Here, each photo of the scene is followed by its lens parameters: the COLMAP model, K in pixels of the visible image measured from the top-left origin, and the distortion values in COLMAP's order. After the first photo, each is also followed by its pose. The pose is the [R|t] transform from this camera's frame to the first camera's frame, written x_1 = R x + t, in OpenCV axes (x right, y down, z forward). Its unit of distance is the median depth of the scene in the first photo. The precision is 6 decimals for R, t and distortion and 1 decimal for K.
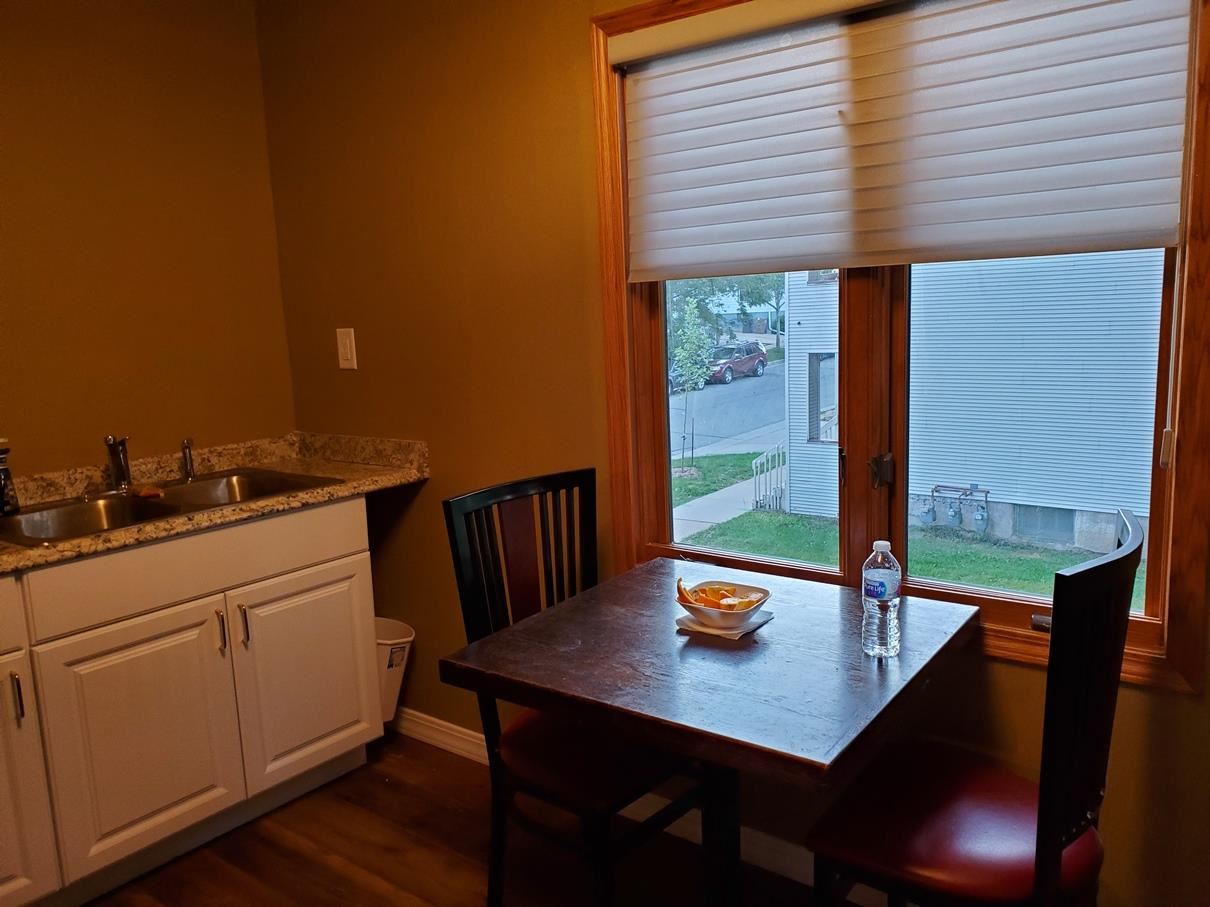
lens RADIAL K [[928.7, 0, 605.0], [0, 928.7, 453.5], [0, 0, 1]] dist [0.041075, -0.057794]
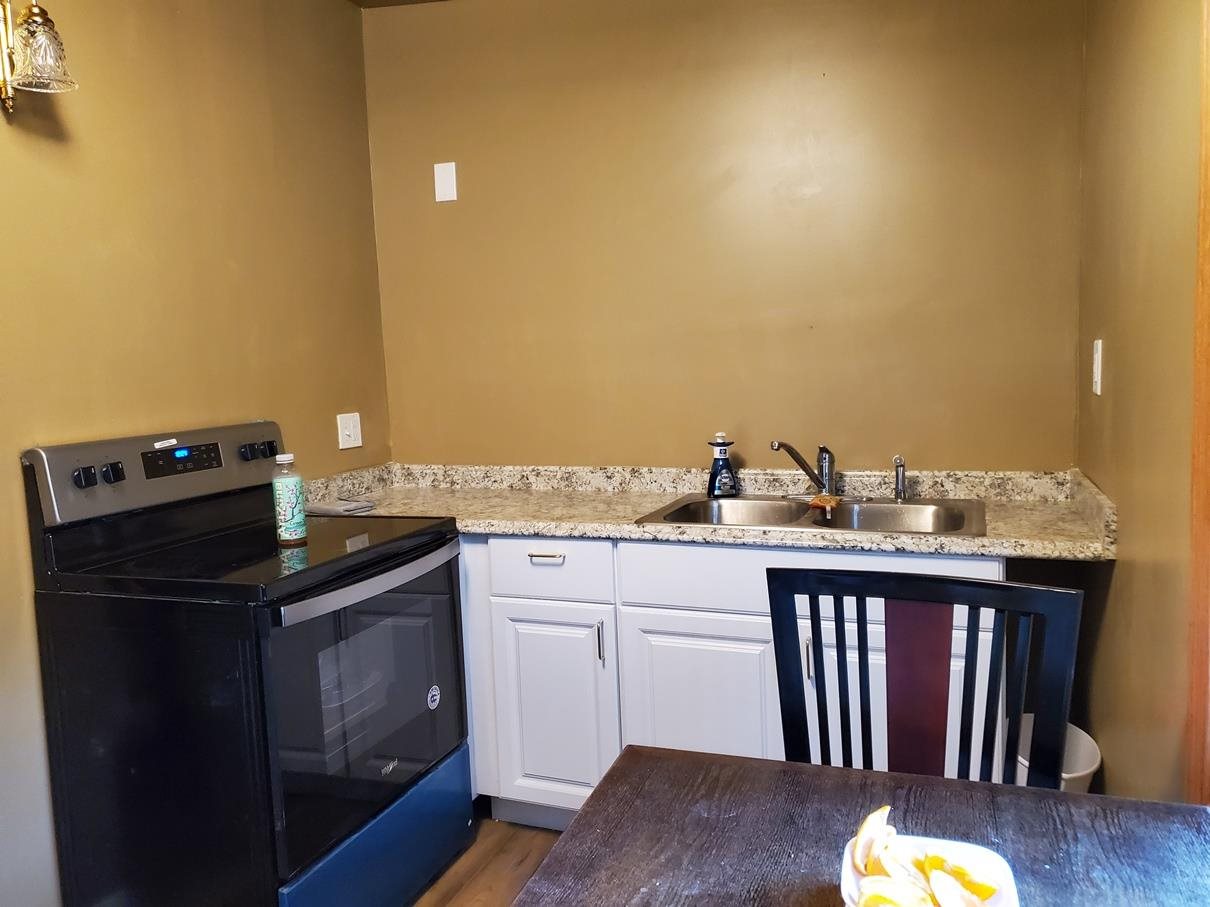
lens RADIAL K [[936.1, 0, 597.7], [0, 936.1, 451.1], [0, 0, 1]] dist [0.105524, -0.216616]
pose [[0.282981, 0.125229, -0.950915, 0.419684], [-0.130478, 0.987249, 0.091185, -0.079067], [0.950209, 0.098270, 0.295713, 0.510443]]
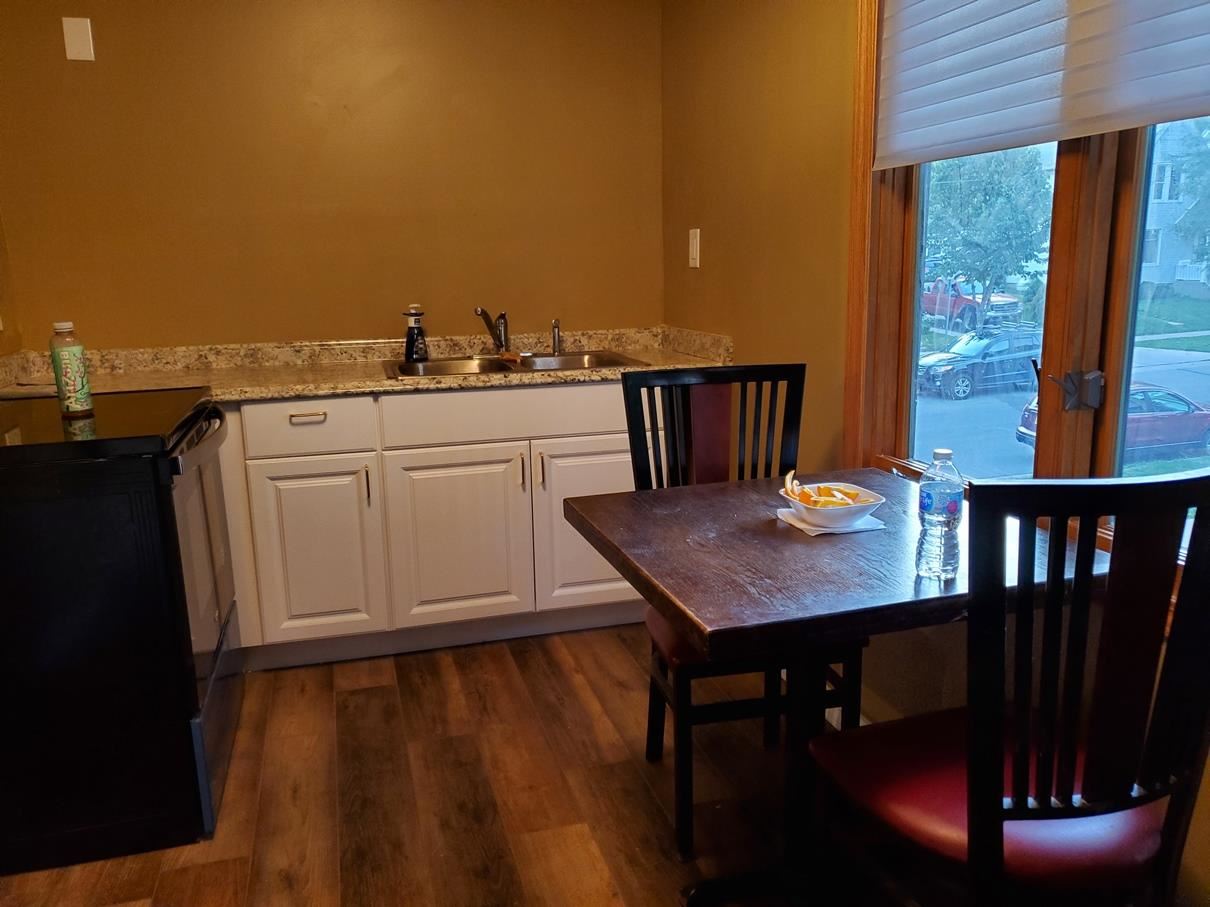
lens RADIAL K [[936.1, 0, 597.7], [0, 936.1, 451.1], [0, 0, 1]] dist [0.105524, -0.216616]
pose [[0.797520, 0.146021, -0.585354, 0.386476], [-0.107045, 0.989121, 0.100900, 0.028160], [0.593719, -0.017811, 0.804475, 0.061075]]
